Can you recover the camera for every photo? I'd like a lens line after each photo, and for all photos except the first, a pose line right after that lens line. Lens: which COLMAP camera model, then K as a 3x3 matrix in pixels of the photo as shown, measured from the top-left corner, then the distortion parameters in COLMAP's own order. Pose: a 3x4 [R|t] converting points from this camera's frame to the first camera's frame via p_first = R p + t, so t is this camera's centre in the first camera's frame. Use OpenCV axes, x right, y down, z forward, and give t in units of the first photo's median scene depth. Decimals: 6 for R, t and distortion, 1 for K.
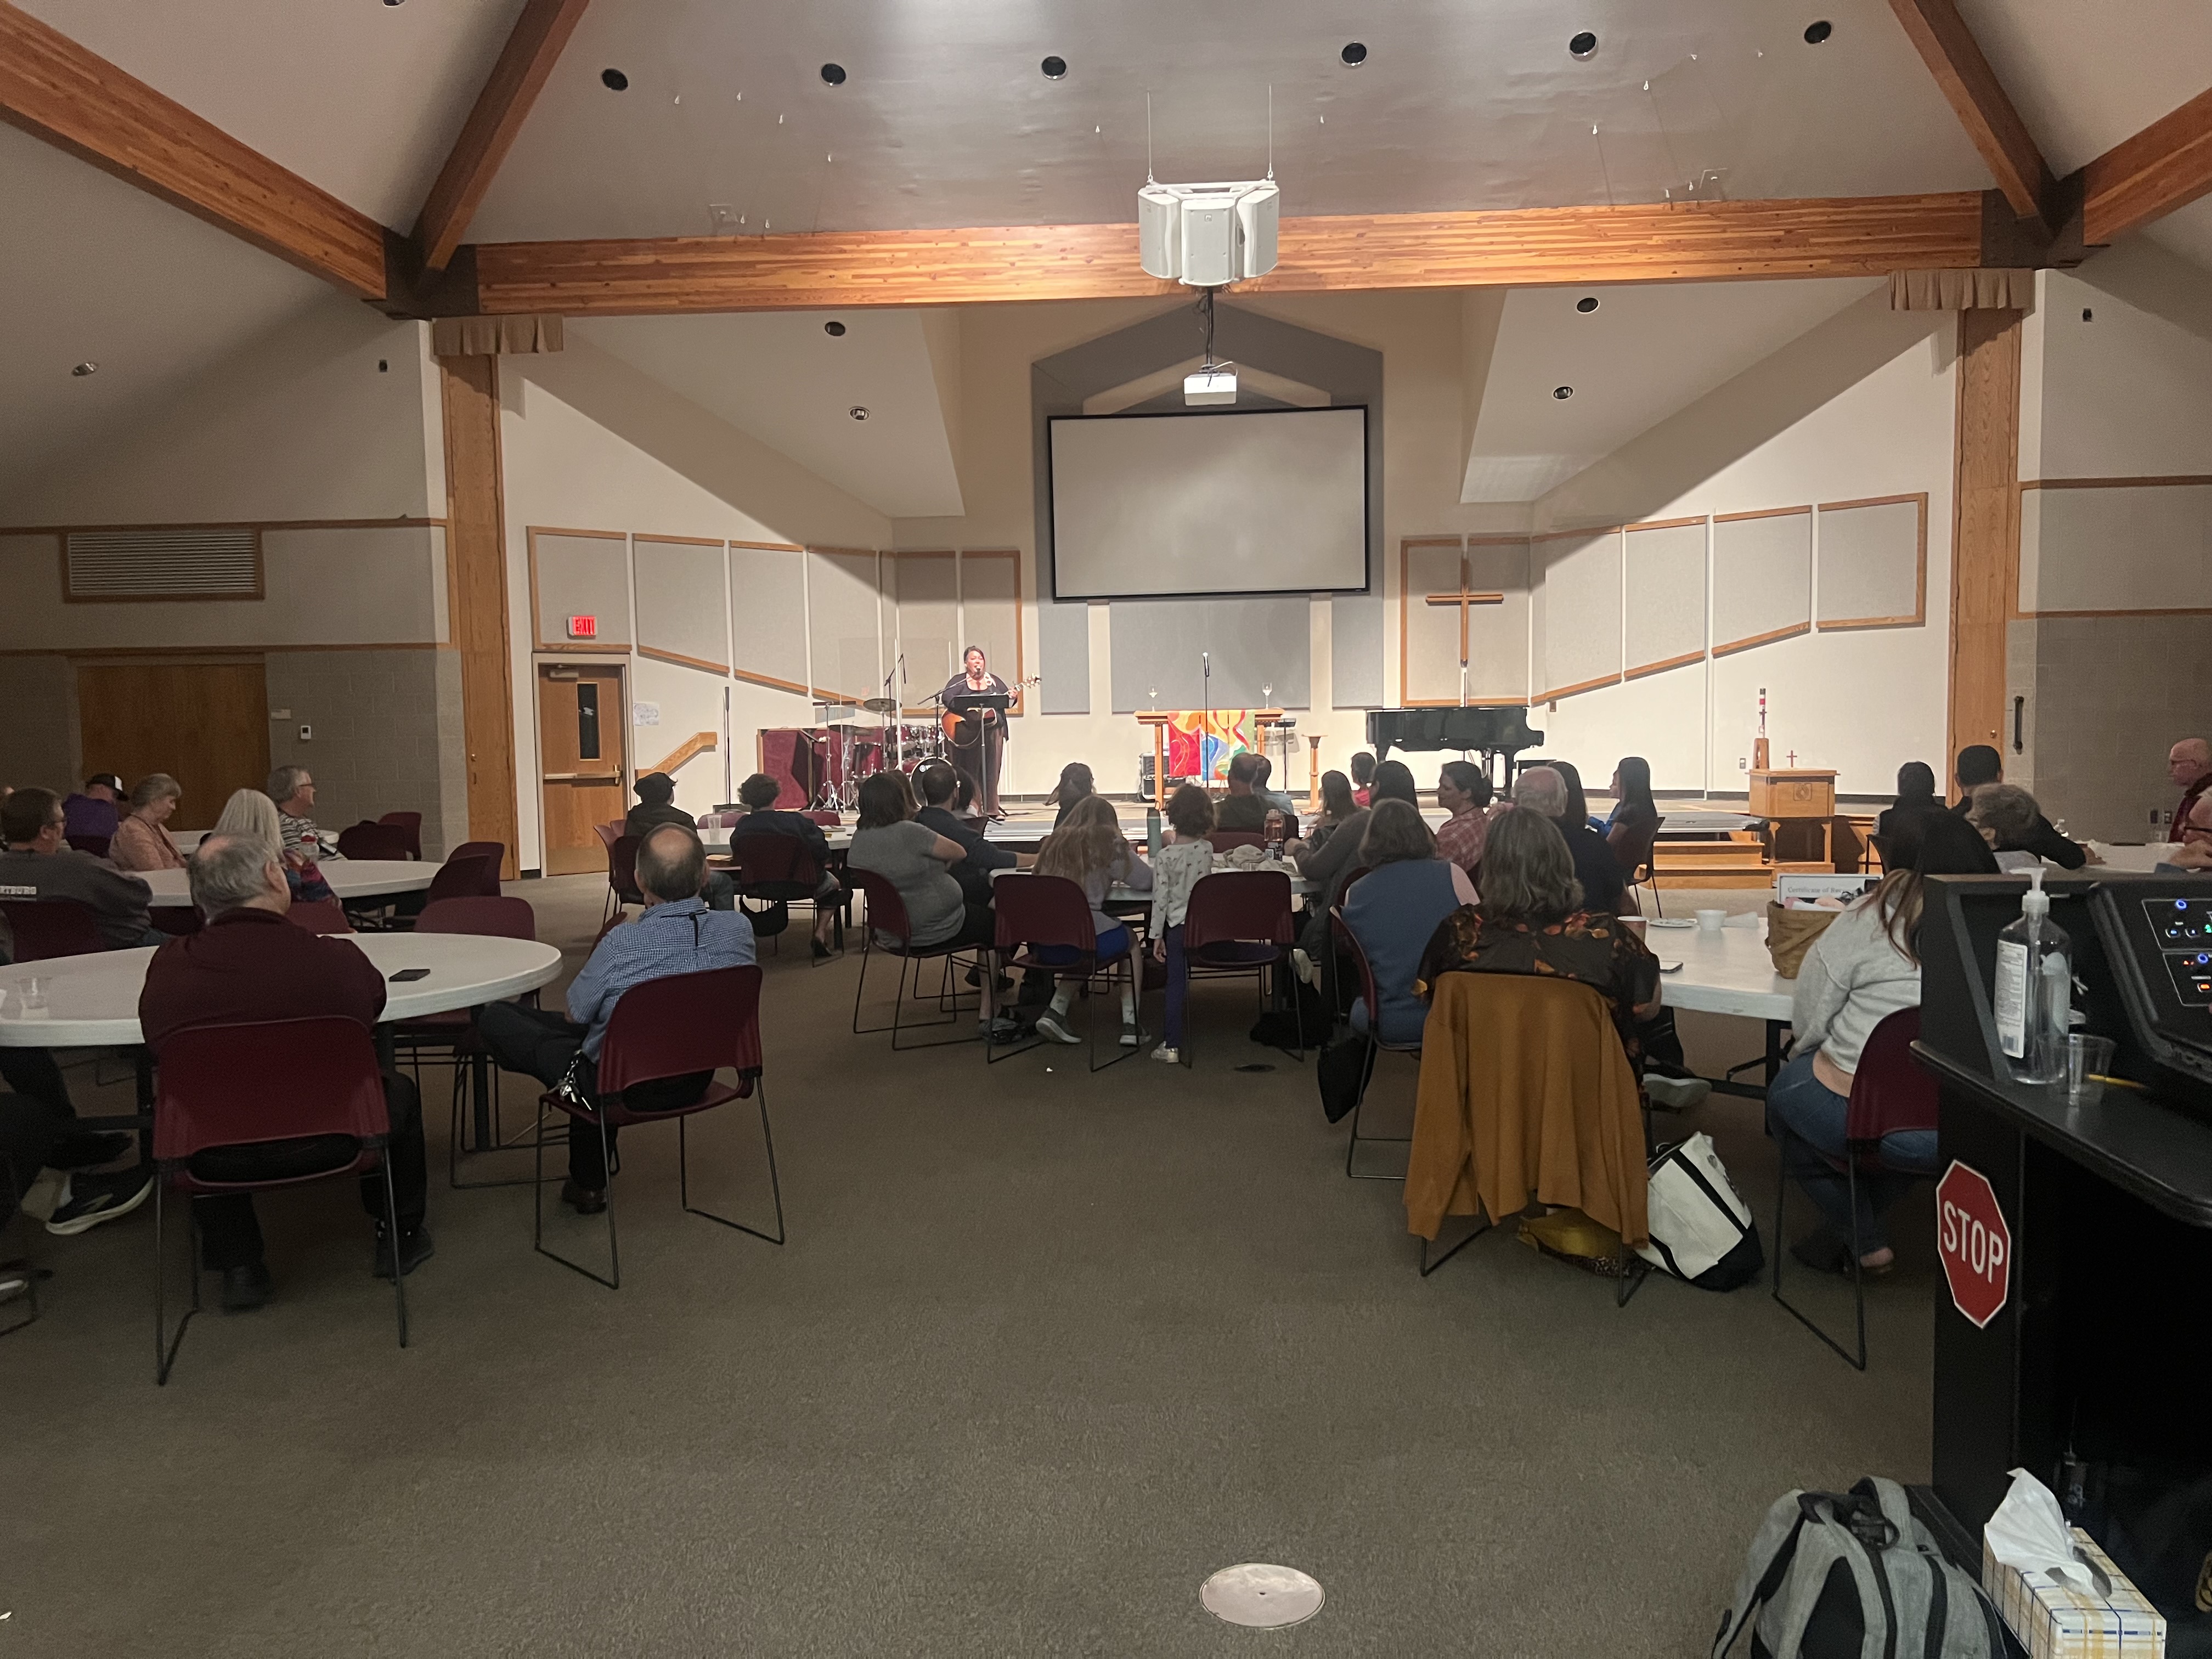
lens RADIAL K [[1664.5, 0, 1109.9], [0, 1664.5, 844.3], [0, 0, 1]] dist [0.064419, -0.078692]
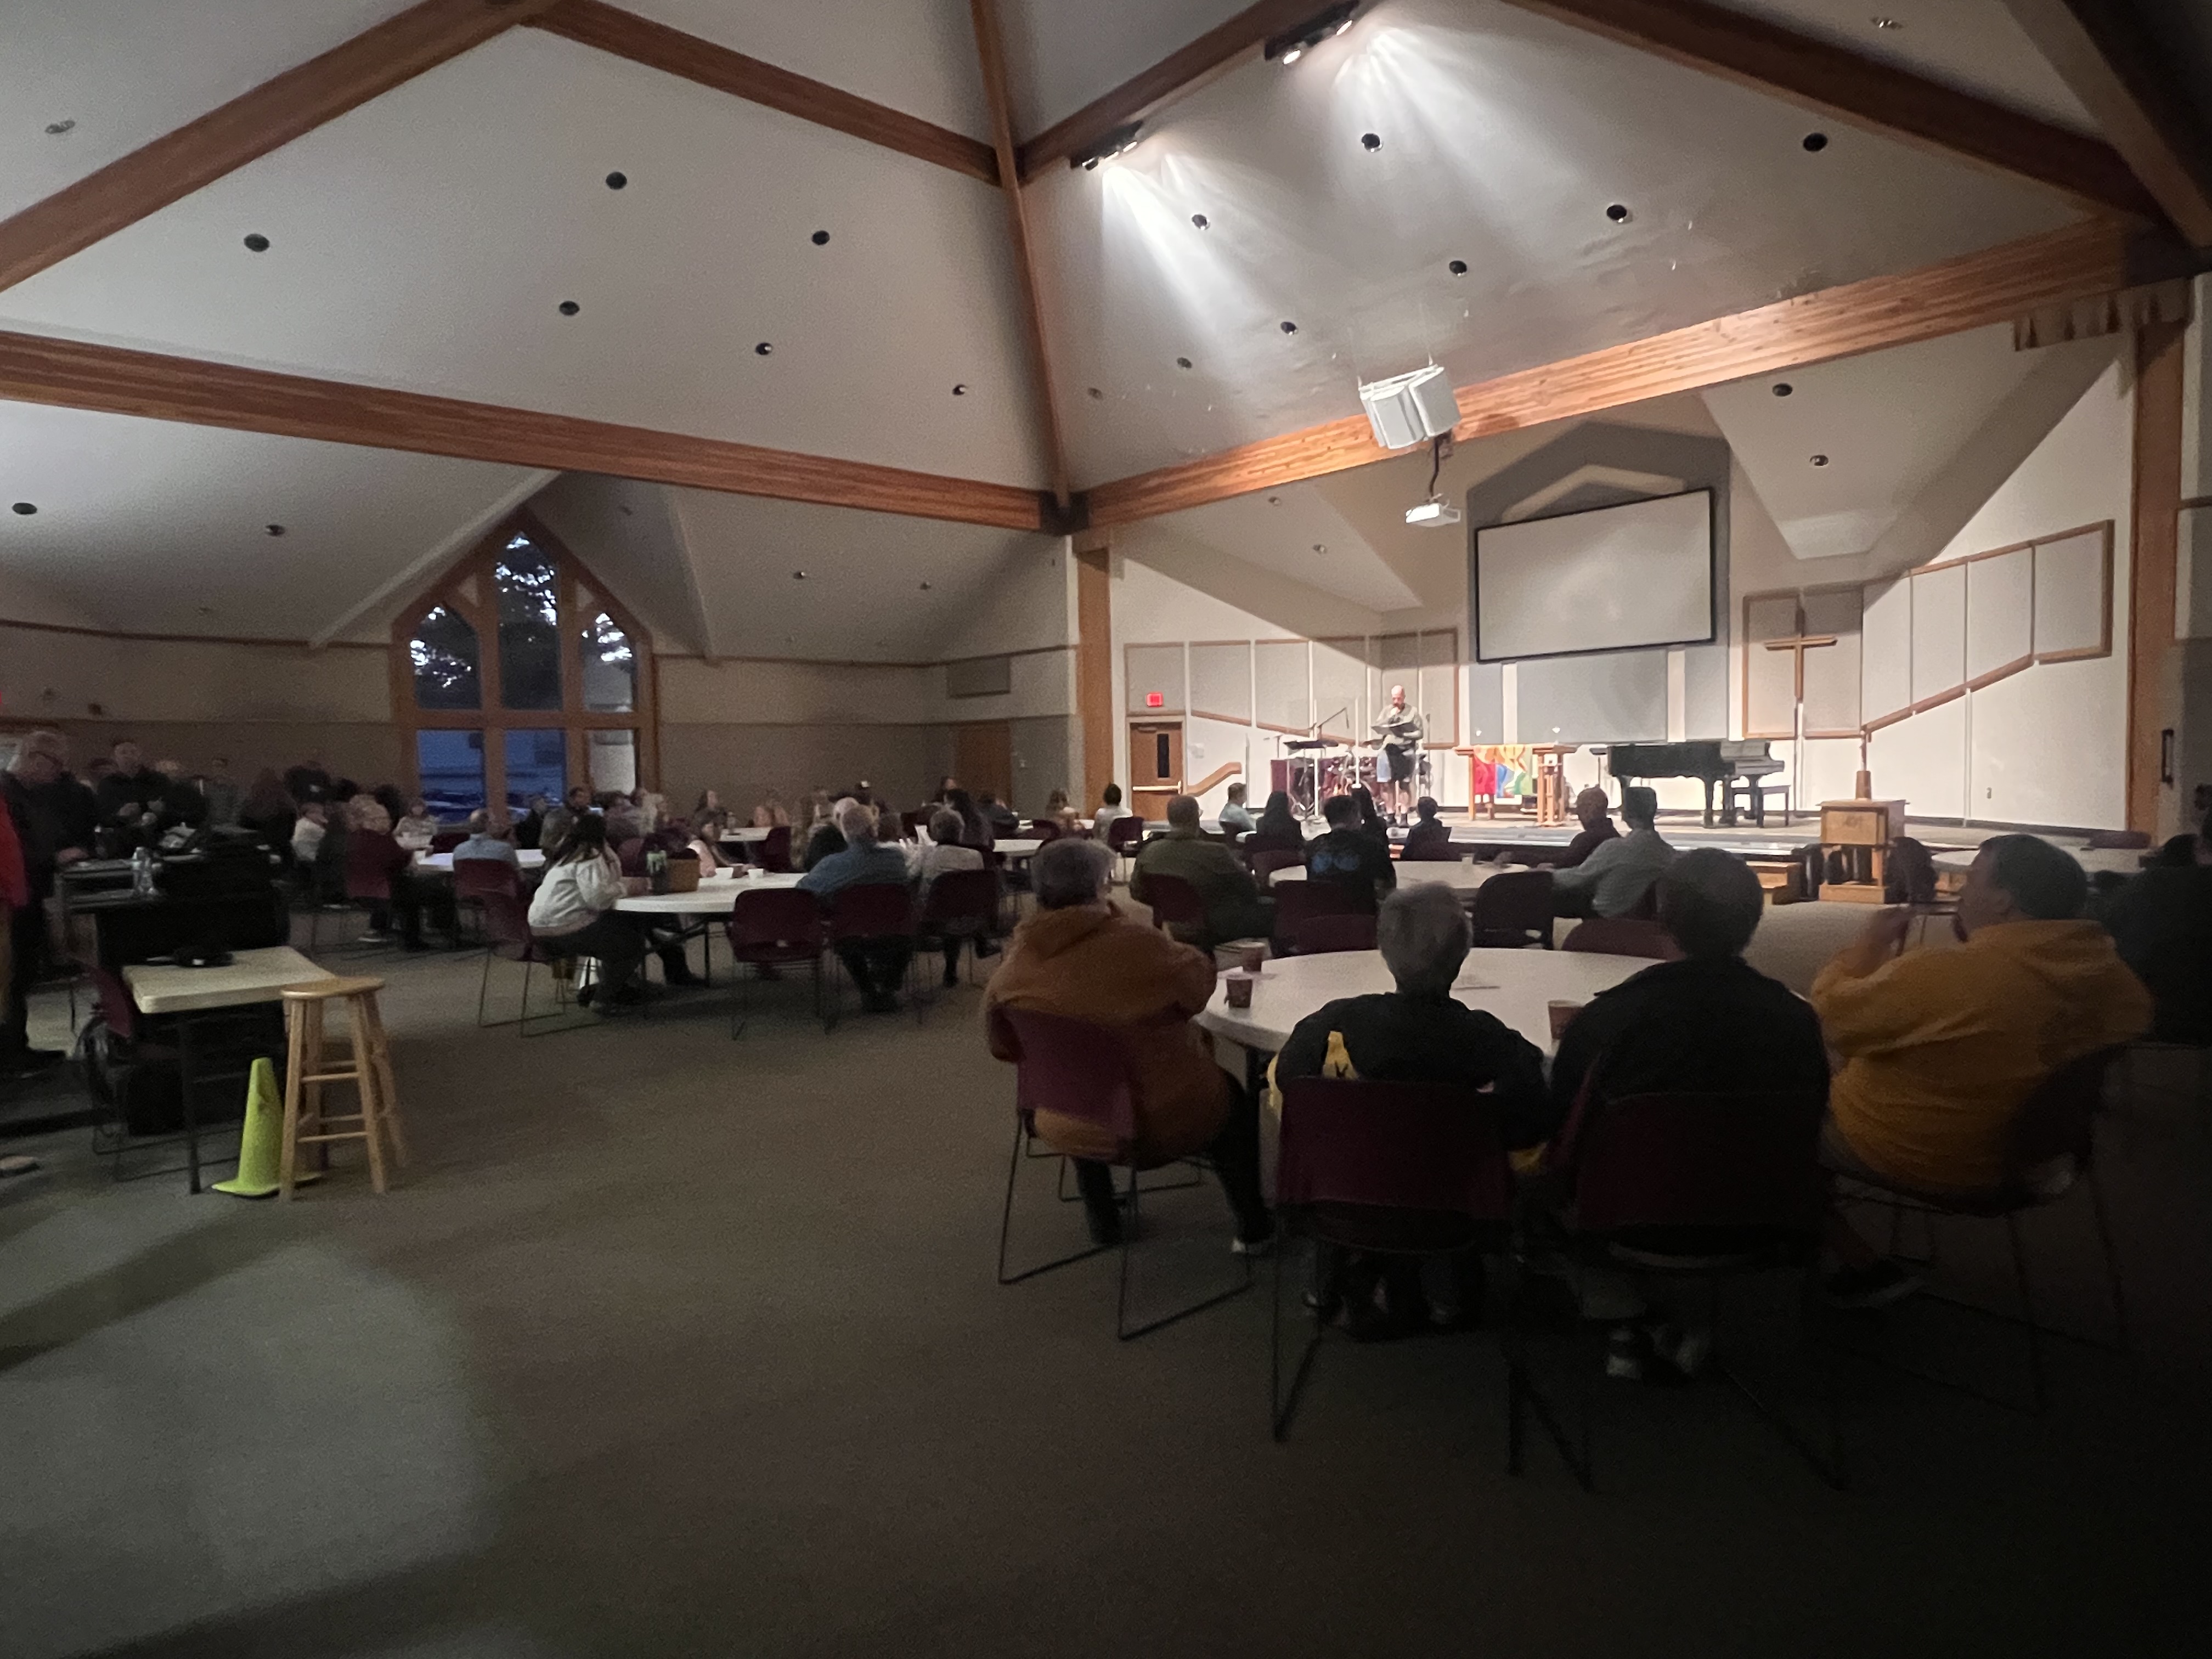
lens RADIAL K [[1289.1, 0, 1106.0], [0, 1289.1, 829.5], [0, 0, 1]] dist [-0.003095, -0.001127]
pose [[0.704401, 0.036064, -0.708885, 0.560711], [-0.037845, 0.999196, 0.013228, -0.015571], [0.708792, 0.017510, 0.705200, 0.057788]]
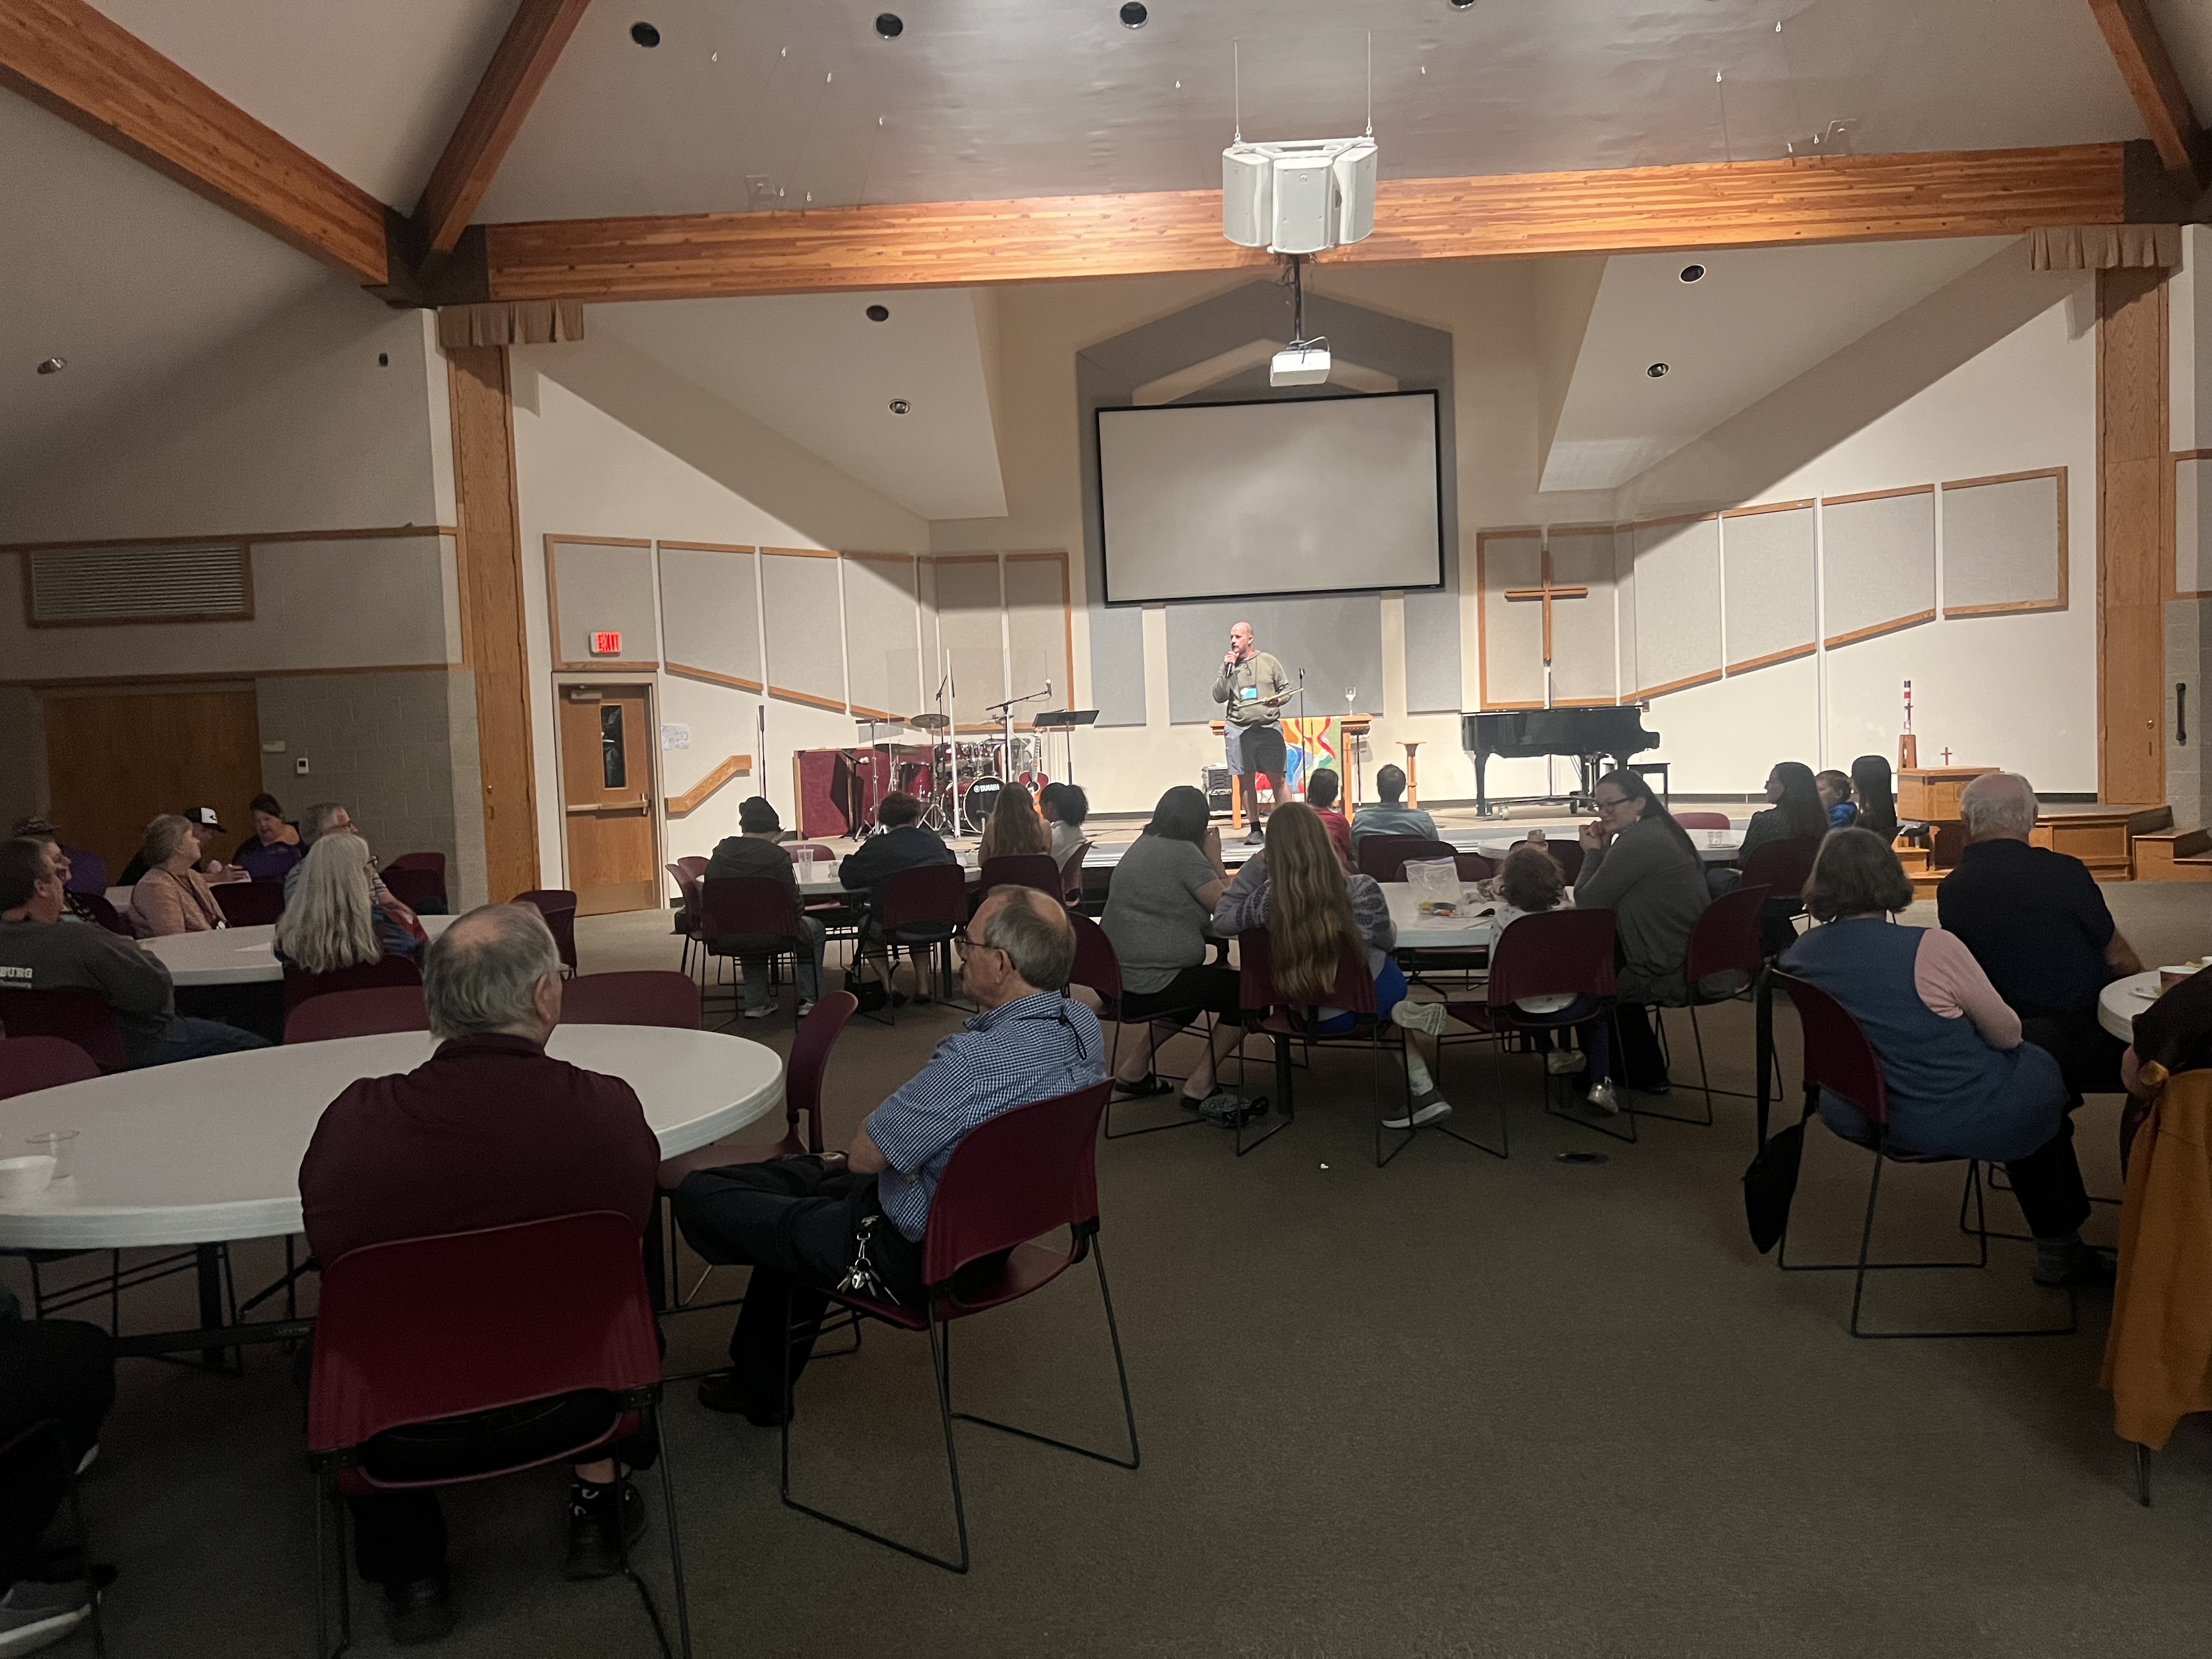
lens RADIAL K [[1662.2, 0, 1117.6], [0, 1662.2, 827.7], [0, 0, 1]] dist [0.067232, -0.080296]
pose [[0.999294, -0.024741, 0.028258, -0.063466], [0.025241, 0.999529, -0.017476, -0.006334], [-0.027813, 0.018176, 0.999448, 0.082198]]
